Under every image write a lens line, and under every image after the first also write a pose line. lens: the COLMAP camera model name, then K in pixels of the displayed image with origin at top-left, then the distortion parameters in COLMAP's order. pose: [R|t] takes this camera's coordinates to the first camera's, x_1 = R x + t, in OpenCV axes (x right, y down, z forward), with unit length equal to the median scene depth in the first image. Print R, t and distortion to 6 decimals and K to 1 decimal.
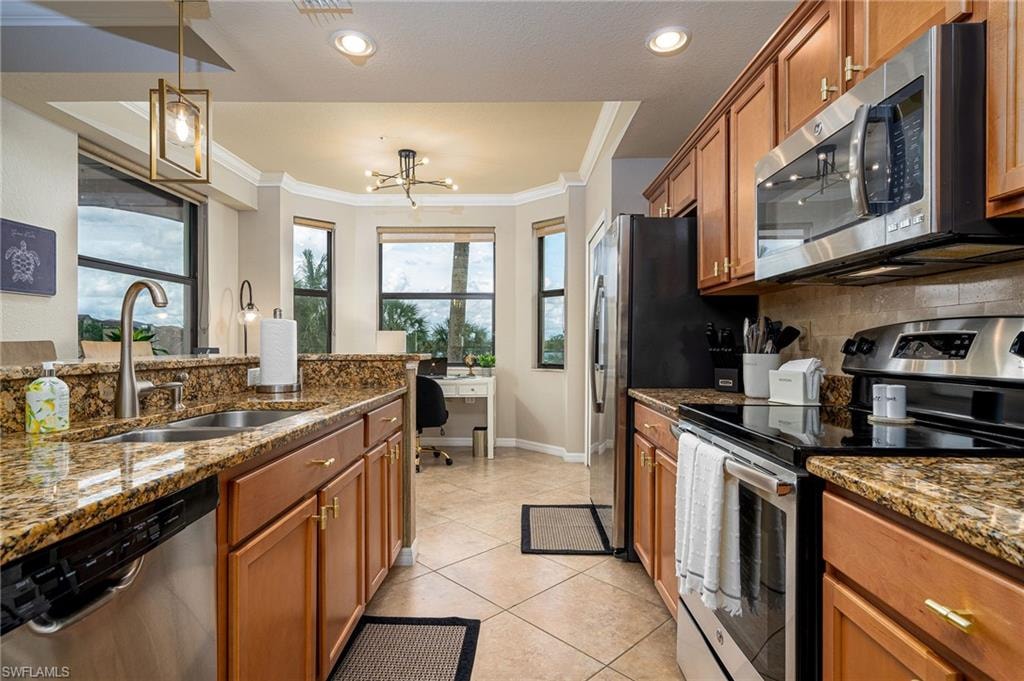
lens RADIAL K [[506.0, 0, 516.4], [0, 506.0, 341.9], [0, 0, 1]] dist [0.001027, 0.000057]
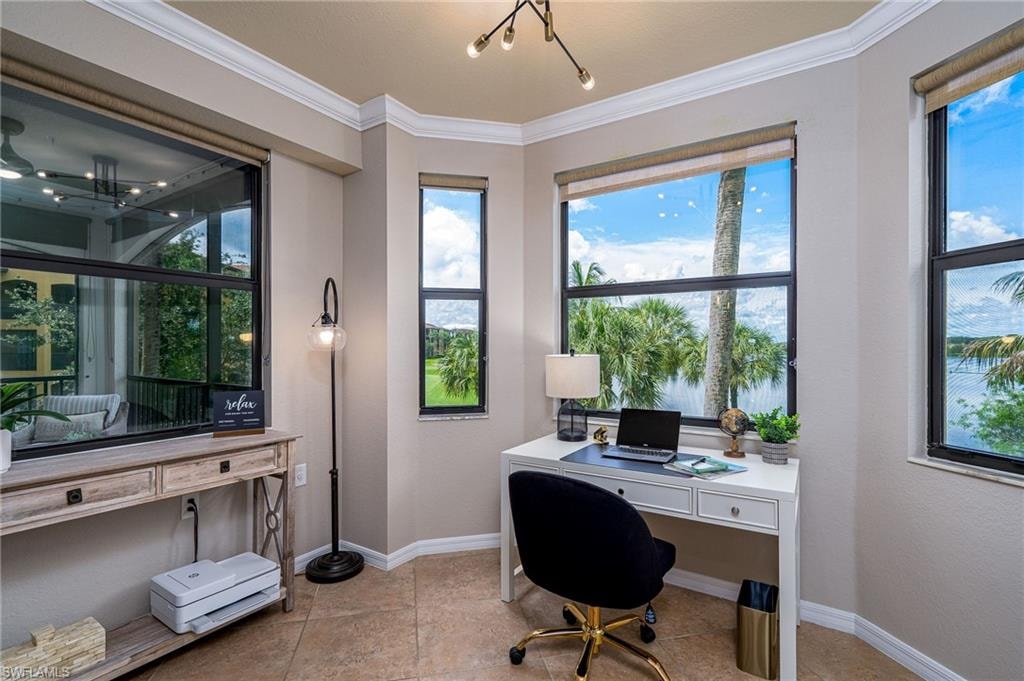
lens RADIAL K [[475.8, 0, 505.6], [0, 475.8, 337.9], [0, 0, 1]] dist [0.008826, 0.000528]
pose [[0.838870, -0.006692, -0.544291, -0.028801], [0.006516, 0.999976, -0.002252, -0.038768], [0.544293, -0.001657, 0.838893, 0.527911]]
